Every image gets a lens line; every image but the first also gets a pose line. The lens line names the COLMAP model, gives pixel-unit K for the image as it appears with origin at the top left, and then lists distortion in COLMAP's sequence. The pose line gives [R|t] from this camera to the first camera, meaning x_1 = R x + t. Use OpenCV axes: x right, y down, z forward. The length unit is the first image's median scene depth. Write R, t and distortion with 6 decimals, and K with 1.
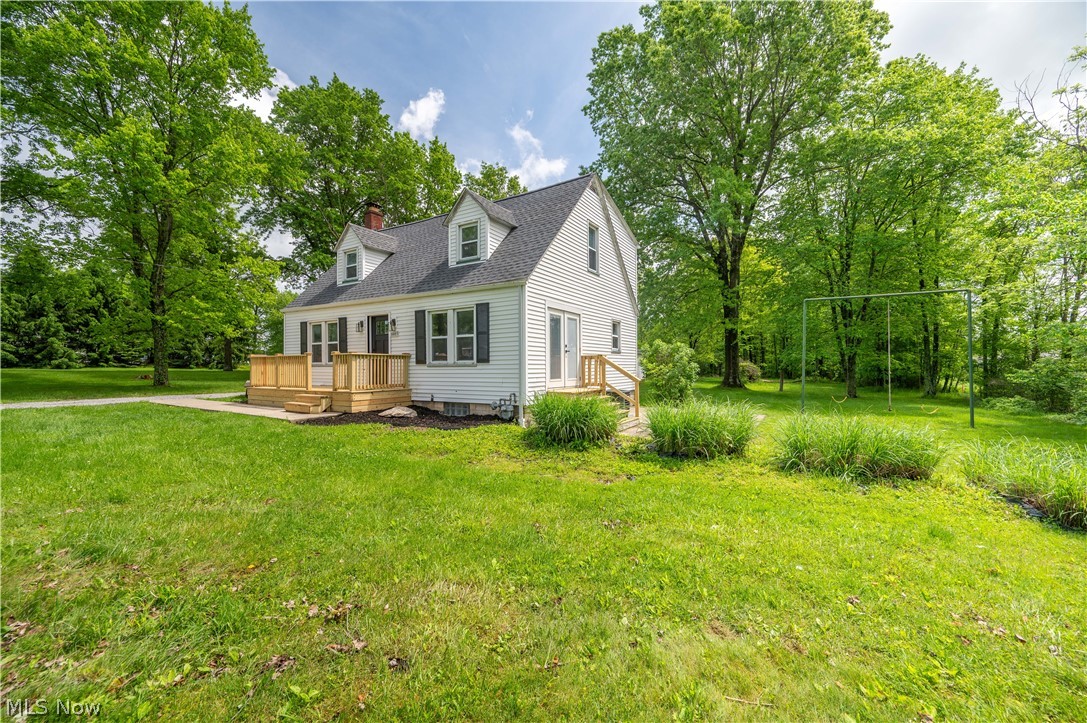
lens RADIAL K [[429.8, 0, 535.5], [0, 429.8, 365.0], [0, 0, 1]] dist [-0.001100, -0.000260]
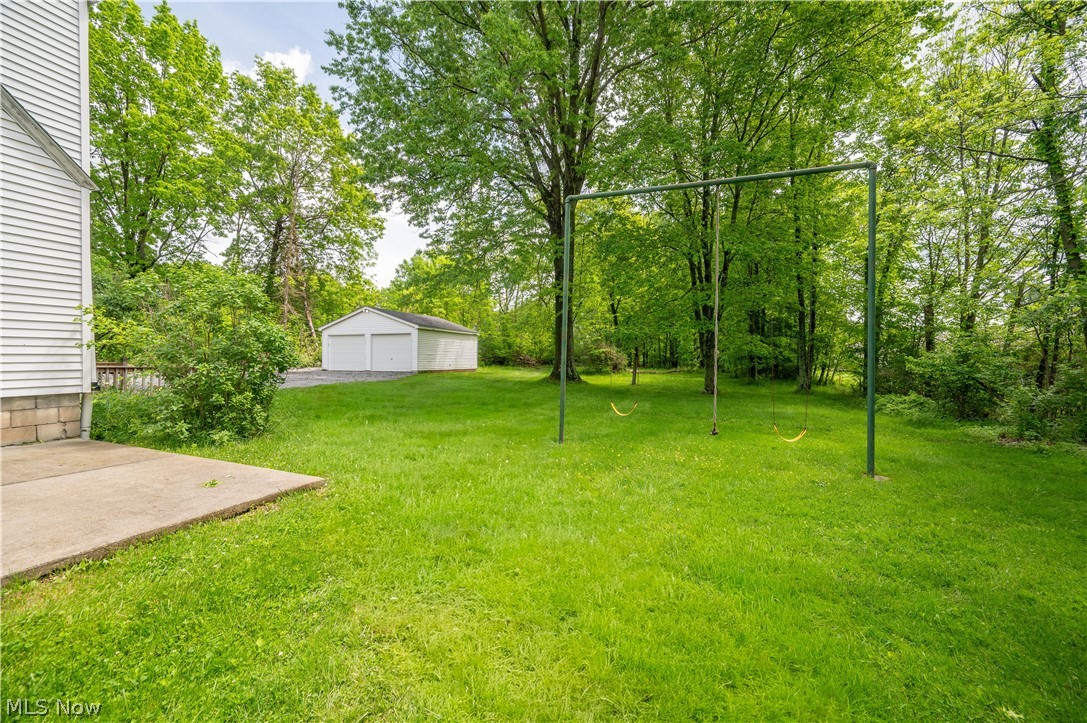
lens RADIAL K [[429.8, 0, 544.4], [0, 429.8, 362.8], [0, 0, 1]] dist [-0.001100, -0.000260]
pose [[0.982344, 0.004871, 0.187020, 0.341791], [-0.008259, 0.999815, 0.017343, 0.013911], [-0.186901, -0.018581, 0.982203, 0.357102]]
